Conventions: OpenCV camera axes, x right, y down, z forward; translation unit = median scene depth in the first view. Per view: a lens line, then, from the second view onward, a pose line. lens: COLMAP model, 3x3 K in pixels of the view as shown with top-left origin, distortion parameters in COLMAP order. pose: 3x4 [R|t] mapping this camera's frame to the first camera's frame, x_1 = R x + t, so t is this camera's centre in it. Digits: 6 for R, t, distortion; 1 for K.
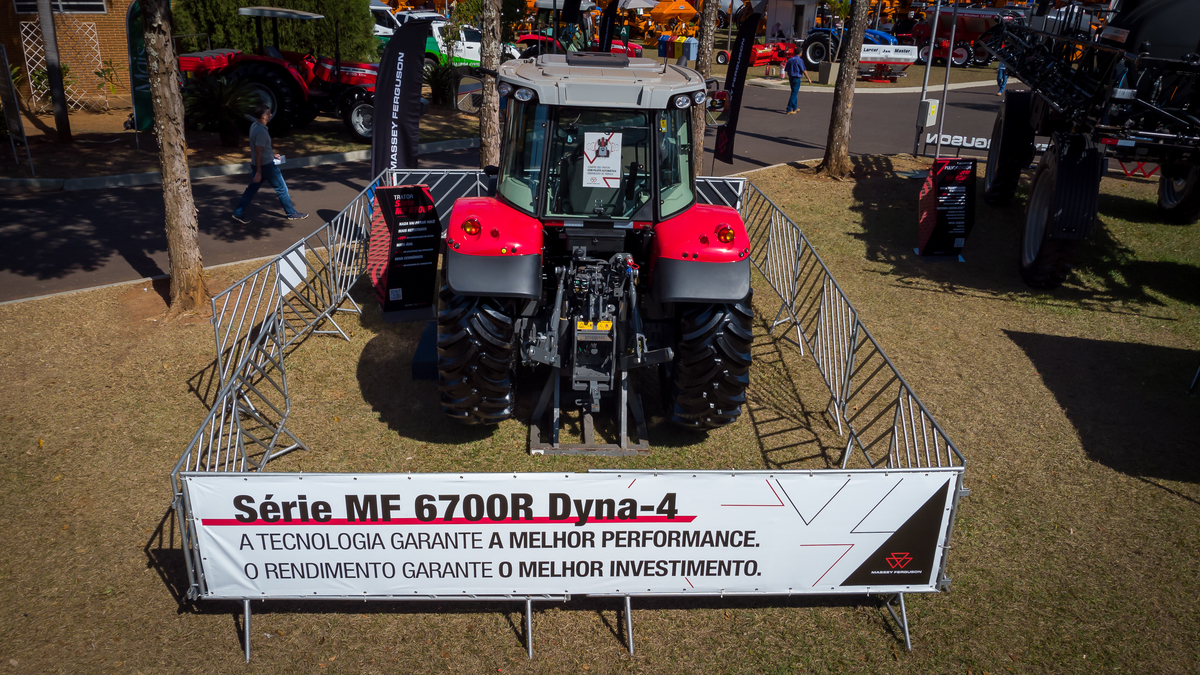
lens RADIAL K [[897.1, 0, 596.2], [0, 897.1, 338.0], [0, 0, 1]] dist [0.012687, 0.076033]
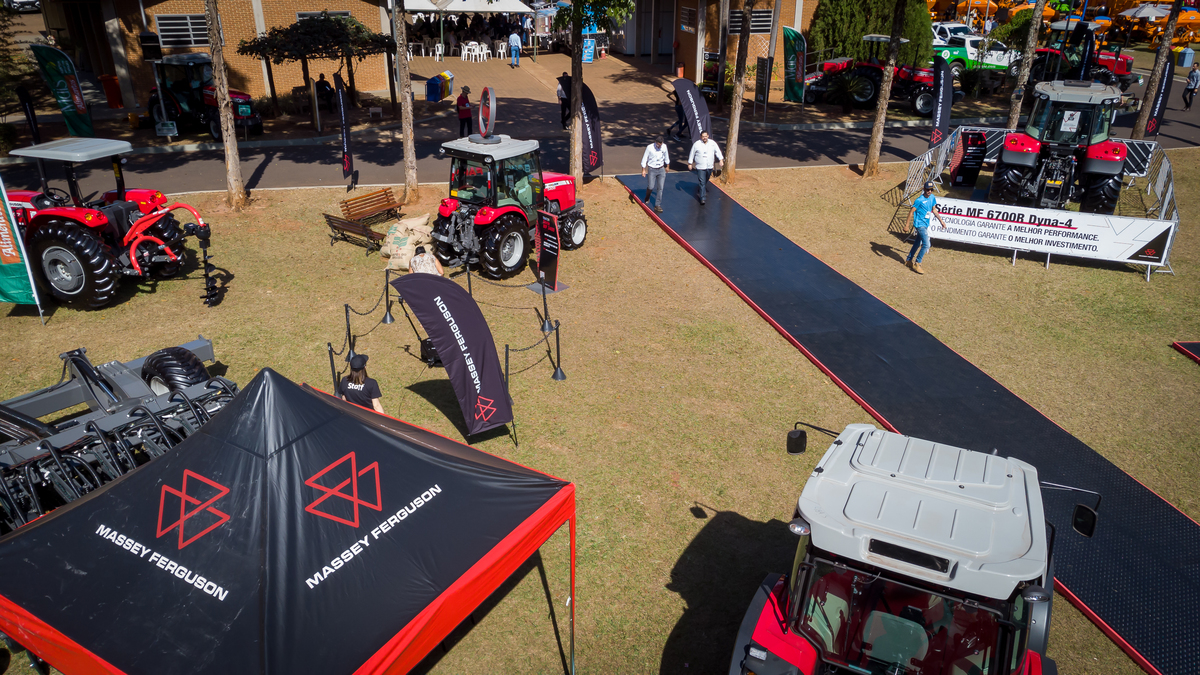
lens RADIAL K [[897.1, 0, 596.2], [0, 897.1, 338.0], [0, 0, 1]] dist [0.012687, 0.076033]
pose [[0.880722, 0.176915, -0.439352, 0.083768], [-0.168630, 0.983961, 0.058179, 0.677718], [0.442598, 0.022849, 0.896429, -2.679220]]
